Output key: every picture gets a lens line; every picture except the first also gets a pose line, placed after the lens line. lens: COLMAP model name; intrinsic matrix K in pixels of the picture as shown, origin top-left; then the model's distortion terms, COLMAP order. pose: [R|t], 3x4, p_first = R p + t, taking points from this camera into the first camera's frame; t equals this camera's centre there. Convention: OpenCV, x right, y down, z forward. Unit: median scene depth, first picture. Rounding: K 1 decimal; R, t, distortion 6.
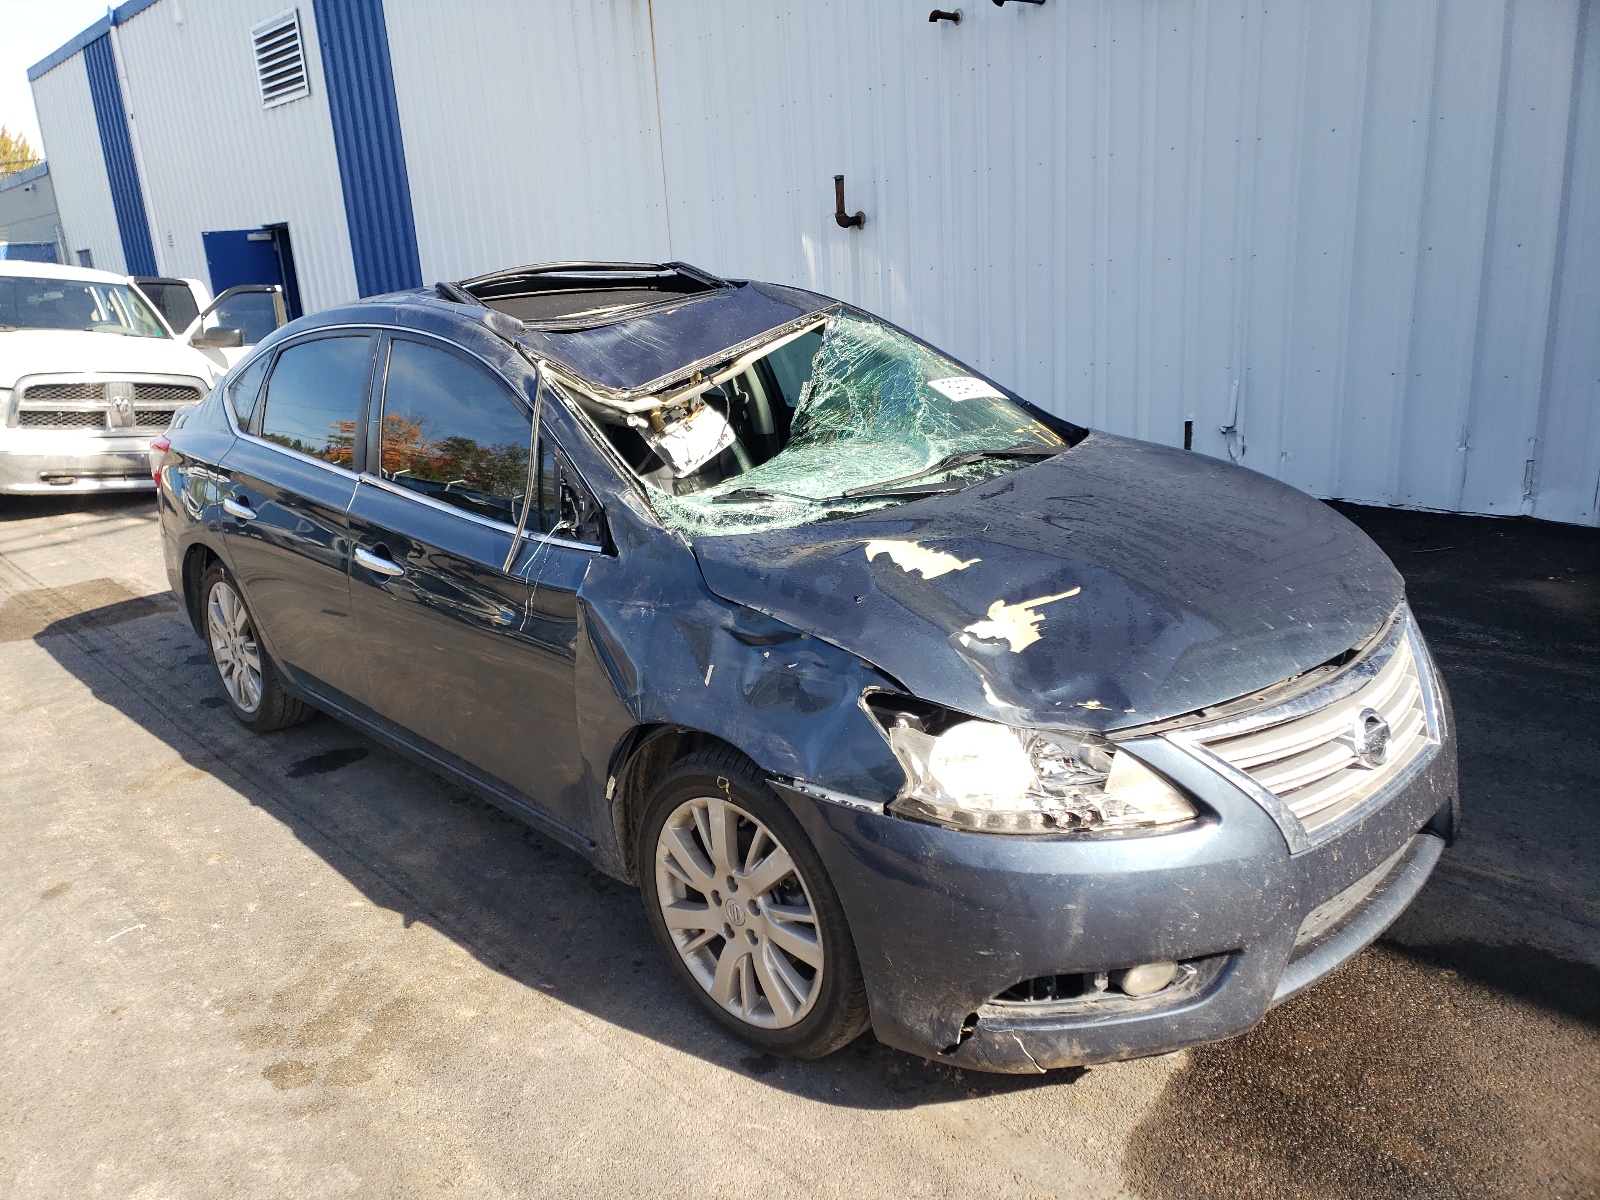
lens RADIAL K [[1204.9, 0, 800.0], [0, 1204.9, 600.0], [0, 0, 1]] dist [0.025098, -0.004797]
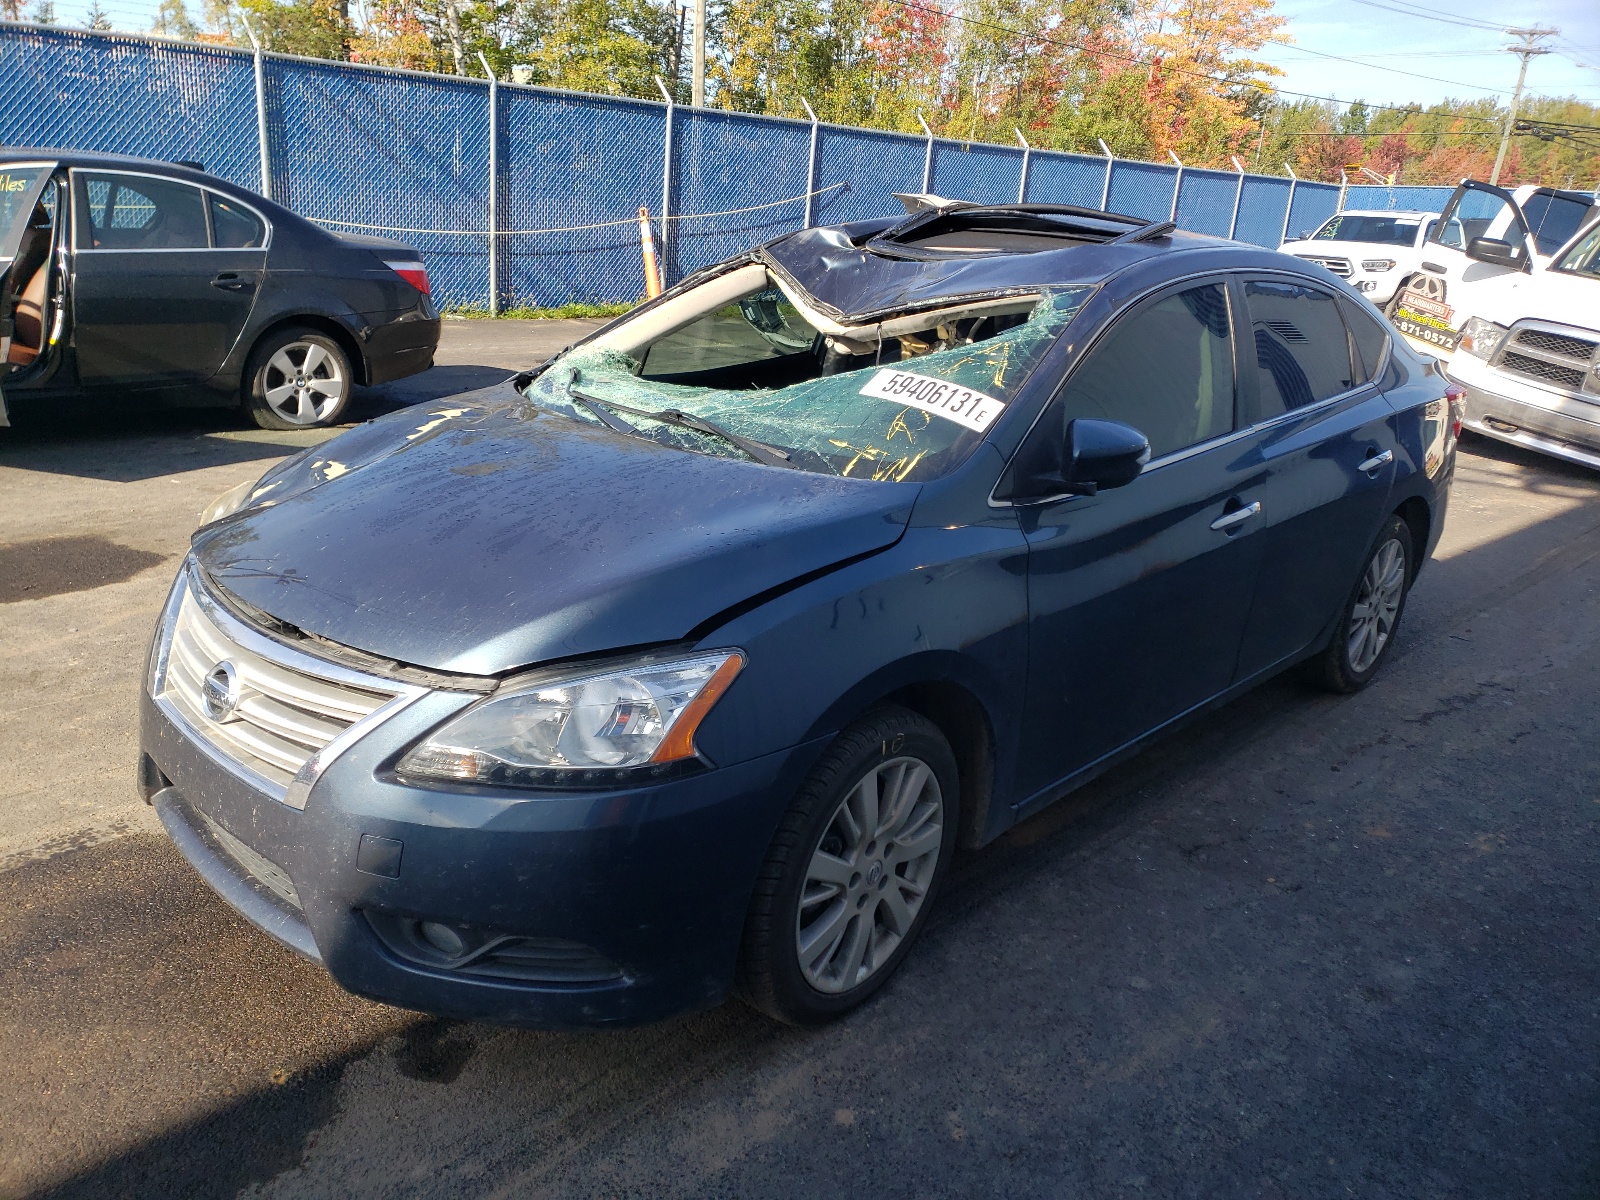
lens RADIAL K [[1216.0, 0, 794.8], [0, 1216.0, 599.9], [0, 0, 1]] dist [0.013346, 0.010289]
pose [[0.076863, 0.390955, -0.917195, 1.174621], [-0.357838, 0.869445, 0.340614, -0.384189], [0.930615, 0.302026, 0.206726, 1.027346]]
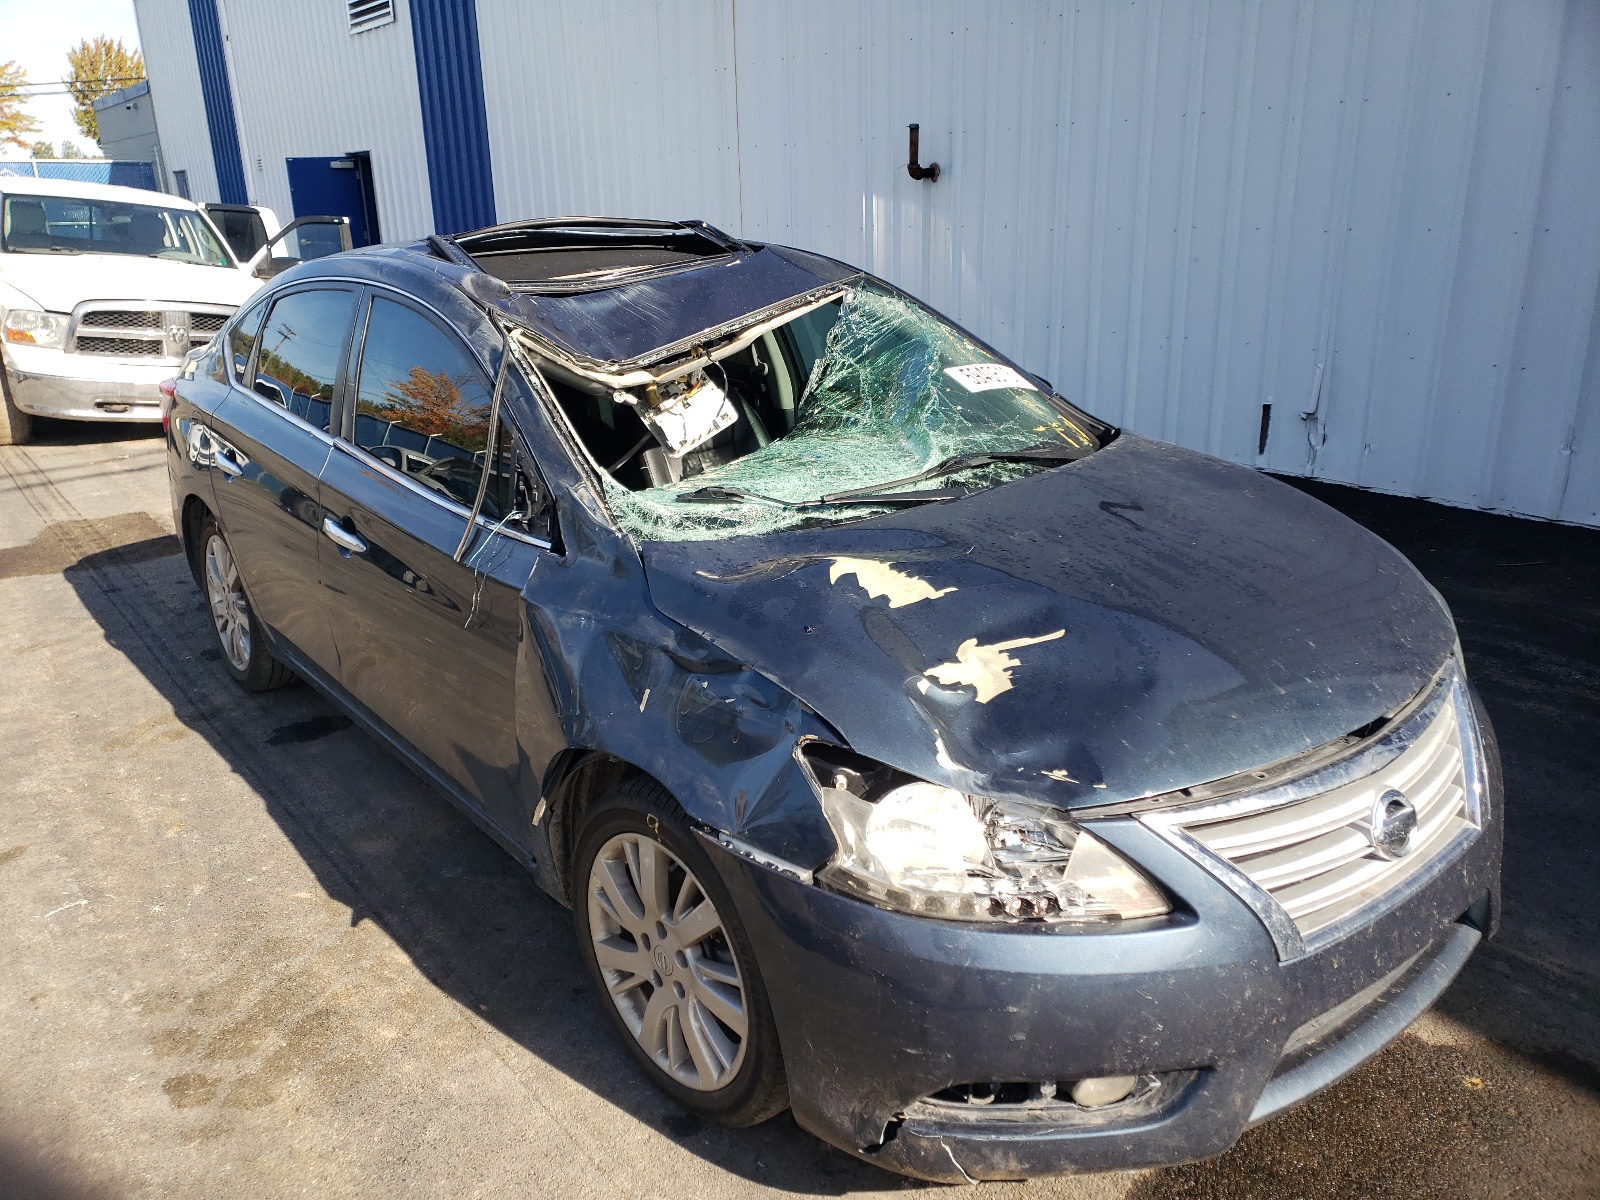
lens RADIAL K [[1216.0, 0, 794.8], [0, 1216.0, 599.9], [0, 0, 1]] dist [0.013346, 0.010289]
pose [[0.996304, 0.058296, -0.063091, 0.078546], [-0.055706, 0.997561, 0.042061, -0.050341], [0.065389, -0.038391, 0.997121, 0.093421]]
